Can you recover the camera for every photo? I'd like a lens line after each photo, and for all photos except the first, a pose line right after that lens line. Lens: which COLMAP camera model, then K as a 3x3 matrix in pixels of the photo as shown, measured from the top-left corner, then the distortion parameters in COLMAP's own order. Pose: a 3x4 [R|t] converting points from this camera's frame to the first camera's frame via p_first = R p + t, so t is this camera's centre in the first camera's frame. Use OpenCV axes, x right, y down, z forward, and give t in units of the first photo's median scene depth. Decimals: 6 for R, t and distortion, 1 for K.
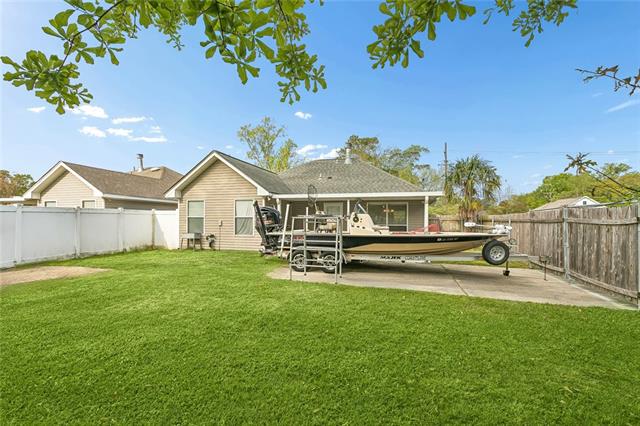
lens RADIAL K [[308.0, 0, 317.5], [0, 308.0, 219.4], [0, 0, 1]] dist [0.003224, 0.000075]
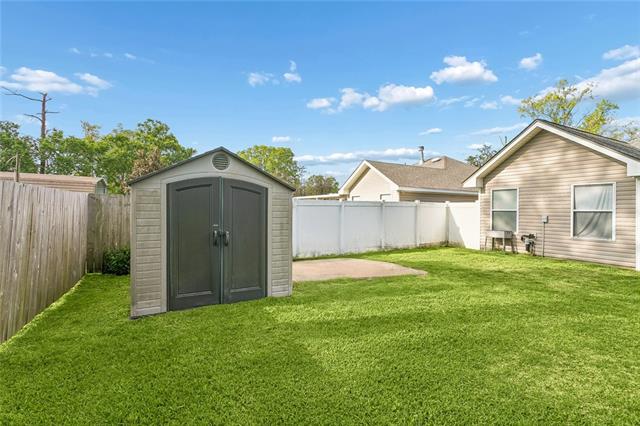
lens RADIAL K [[308.0, 0, 321.1], [0, 308.0, 208.9], [0, 0, 1]] dist [0.003224, 0.000075]
pose [[0.706286, -0.001228, -0.707926, -0.166655], [-0.003472, 0.999980, -0.005198, -0.005818], [0.707918, 0.006129, 0.706268, 0.116890]]
